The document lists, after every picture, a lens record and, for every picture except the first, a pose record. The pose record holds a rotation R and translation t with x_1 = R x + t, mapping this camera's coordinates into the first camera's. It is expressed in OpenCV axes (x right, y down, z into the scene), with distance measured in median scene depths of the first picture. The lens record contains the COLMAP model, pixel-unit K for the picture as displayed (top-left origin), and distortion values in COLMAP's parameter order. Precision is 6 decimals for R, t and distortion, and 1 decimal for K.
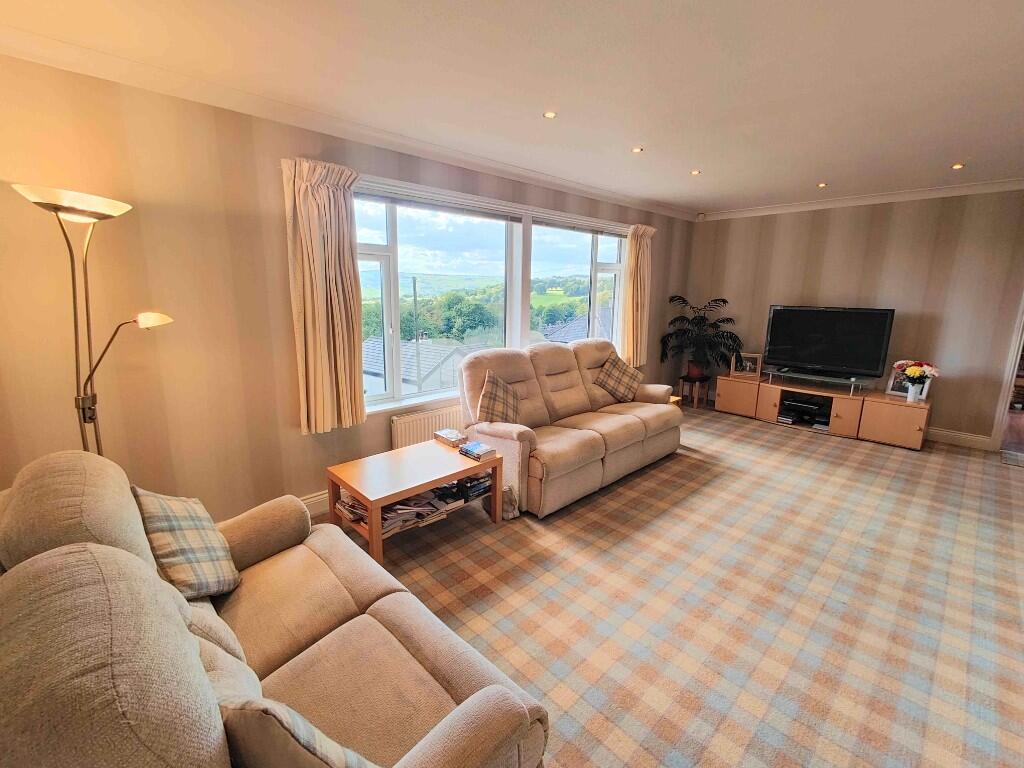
lens RADIAL K [[449.6, 0, 510.9], [0, 449.6, 384.4], [0, 0, 1]] dist [0.003578, -0.000041]
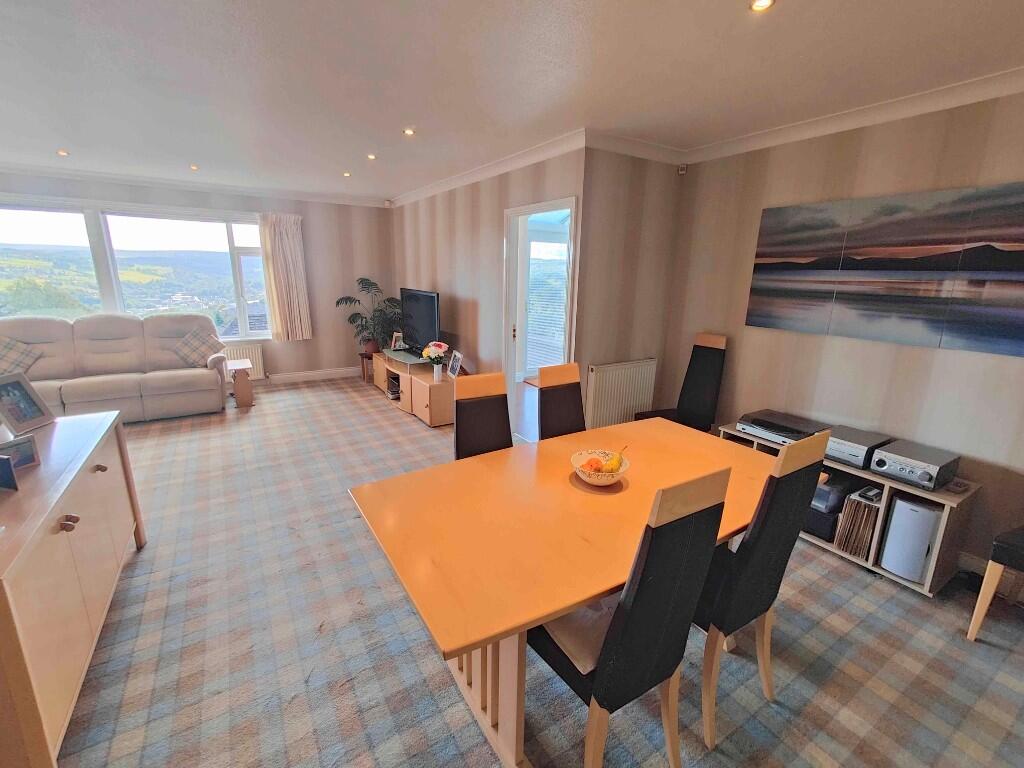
lens RADIAL K [[449.6, 0, 512.2], [0, 449.6, 383.2], [0, 0, 1]] dist [0.003578, -0.000041]
pose [[0.979089, 0.050699, -0.197013, 1.338905], [-0.045992, 0.998538, 0.028398, 0.009198], [0.198164, -0.018744, 0.979990, 0.019851]]
